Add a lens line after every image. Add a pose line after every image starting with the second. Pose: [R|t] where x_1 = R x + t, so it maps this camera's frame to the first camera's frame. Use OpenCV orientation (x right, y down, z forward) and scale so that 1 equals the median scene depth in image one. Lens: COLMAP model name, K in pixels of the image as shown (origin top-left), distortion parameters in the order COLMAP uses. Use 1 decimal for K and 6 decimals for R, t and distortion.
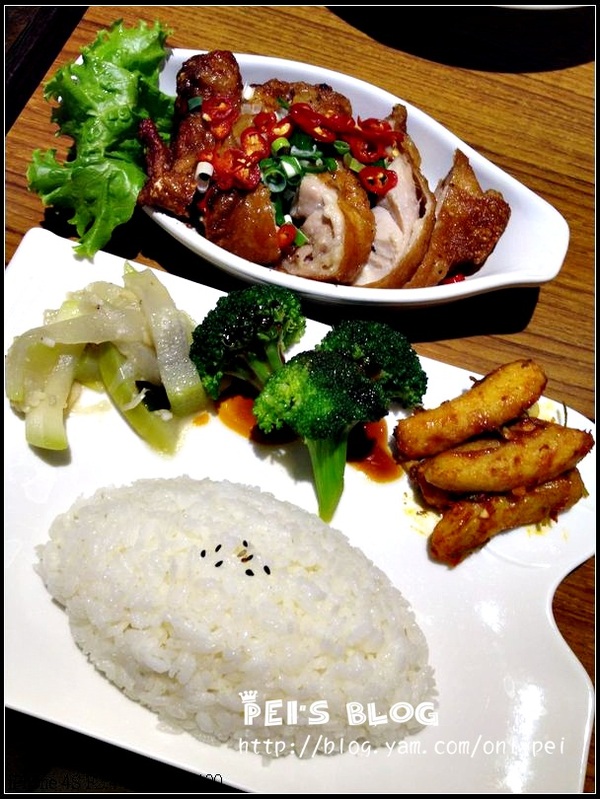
lens RADIAL K [[759.2, 0, 300.0], [0, 759.2, 399.5], [0, 0, 1]] dist [0.111253, -0.297422]
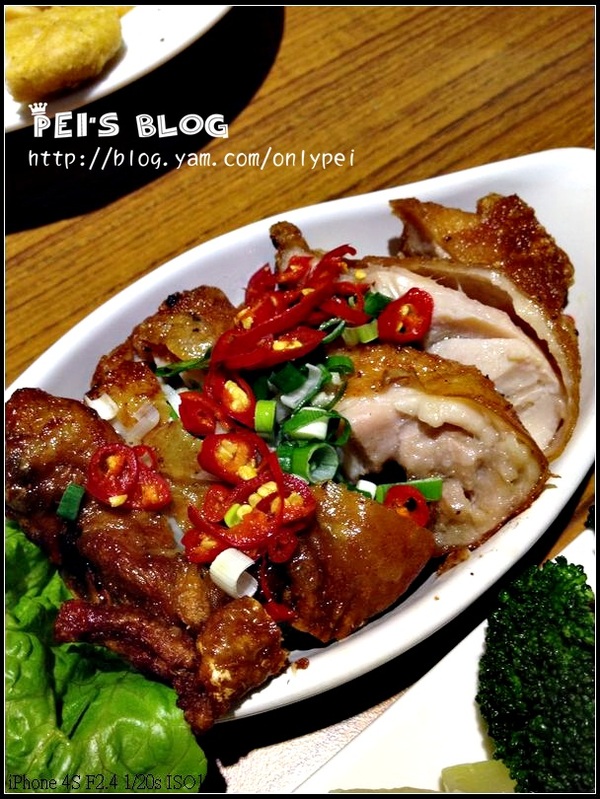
lens RADIAL K [[759.2, 0, 300.0], [0, 759.2, 399.5], [0, 0, 1]] dist [0.111253, -0.297422]
pose [[0.543612, -0.772298, 0.328696, -0.167739], [0.804189, 0.591387, 0.059509, -0.335976], [-0.240345, 0.231984, 0.942559, 0.480123]]
